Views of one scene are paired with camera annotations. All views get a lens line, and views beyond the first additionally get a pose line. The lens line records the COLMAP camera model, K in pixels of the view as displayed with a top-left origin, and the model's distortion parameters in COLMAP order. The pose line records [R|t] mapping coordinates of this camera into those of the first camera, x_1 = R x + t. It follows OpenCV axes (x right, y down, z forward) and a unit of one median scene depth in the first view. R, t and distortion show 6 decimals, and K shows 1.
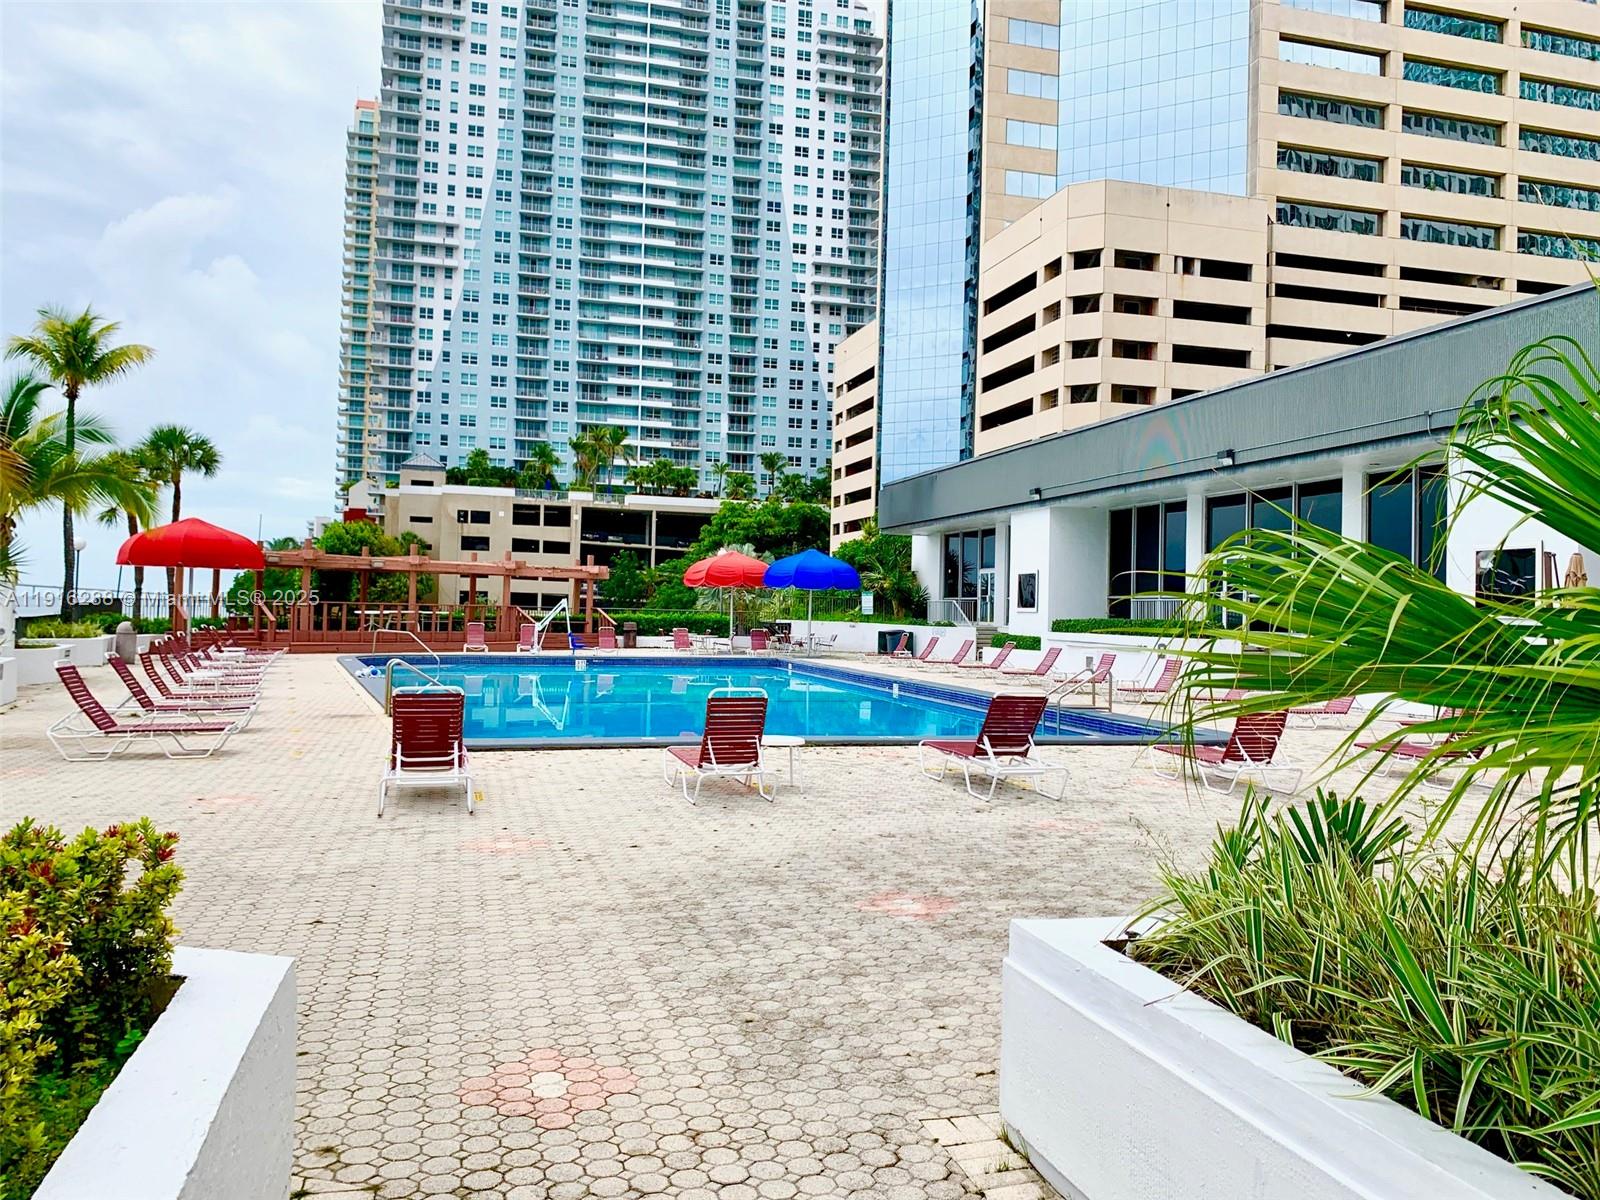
lens RADIAL K [[1220.3, 0, 794.8], [0, 1220.3, 590.7], [0, 0, 1]] dist [0.006502, -0.018458]
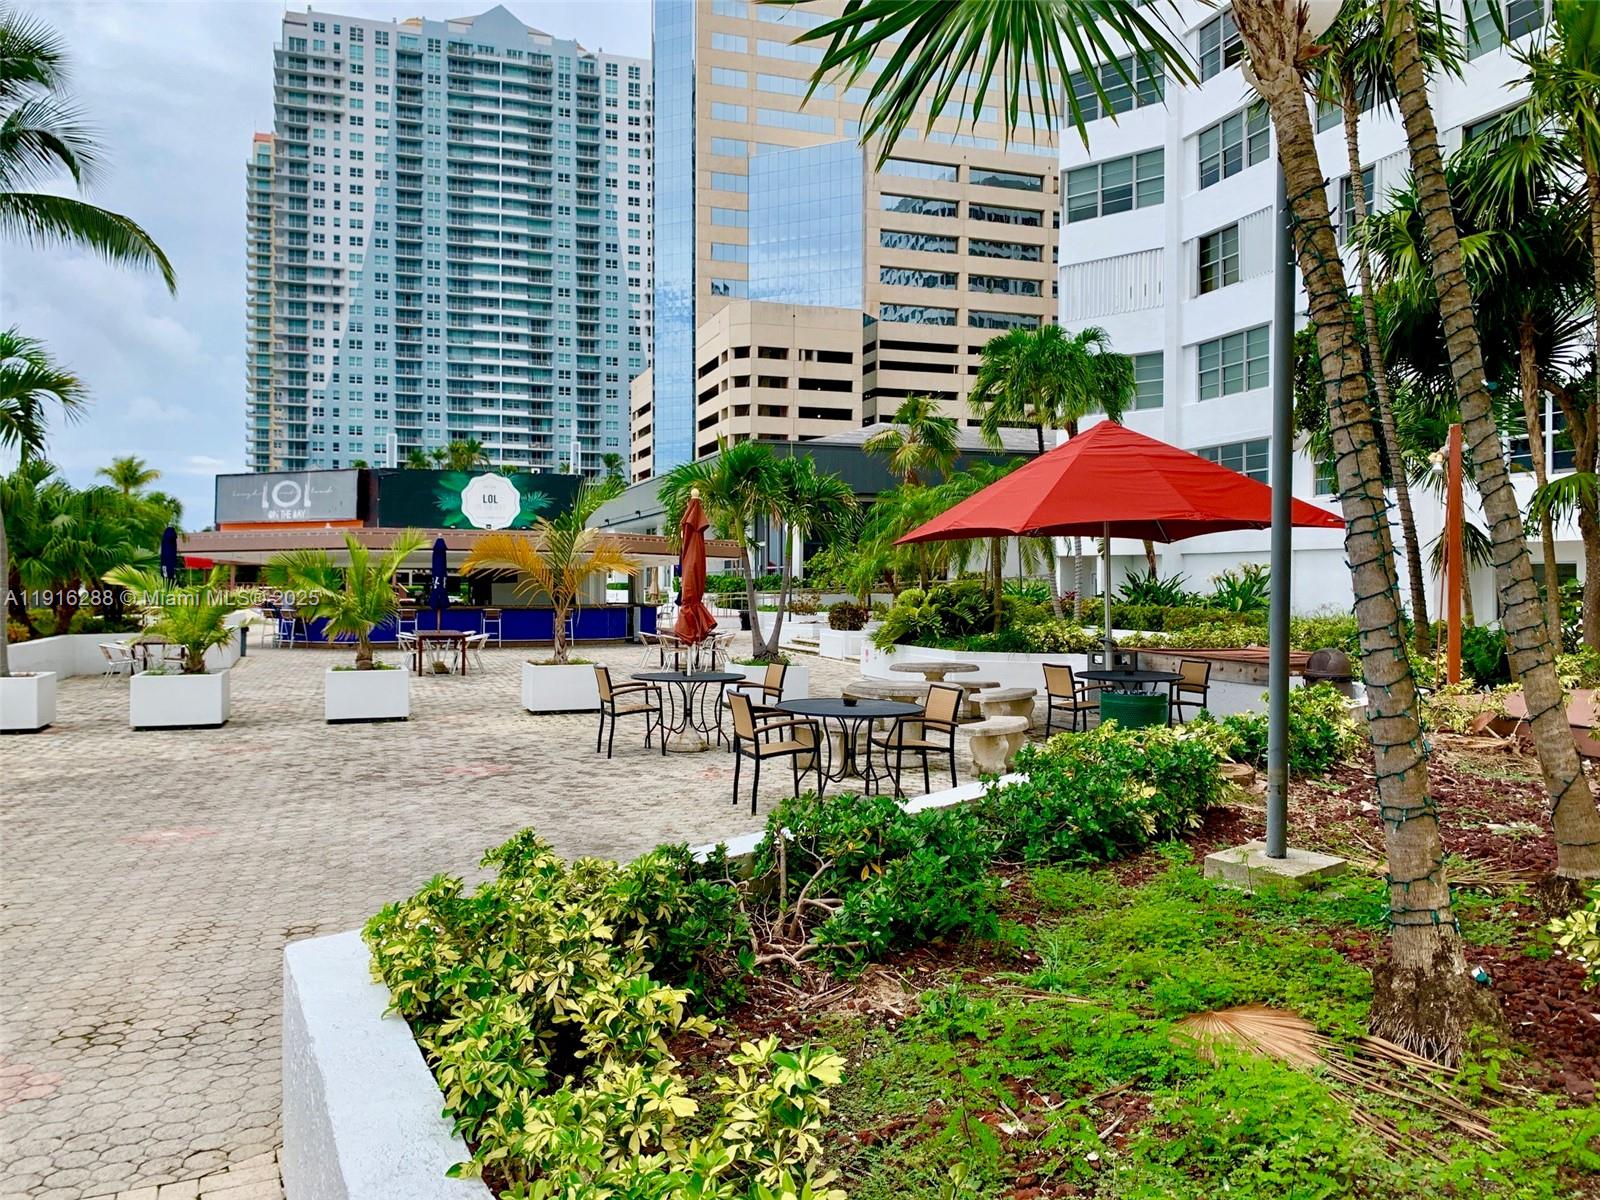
lens RADIAL K [[1220.3, 0, 801.4], [0, 1220.3, 599.2], [0, 0, 1]] dist [0.006502, -0.018458]
pose [[0.997686, -0.018251, 0.065490, 0.090411], [0.016128, 0.999332, 0.032807, -0.003451], [-0.066045, -0.031675, 0.997314, -0.243441]]
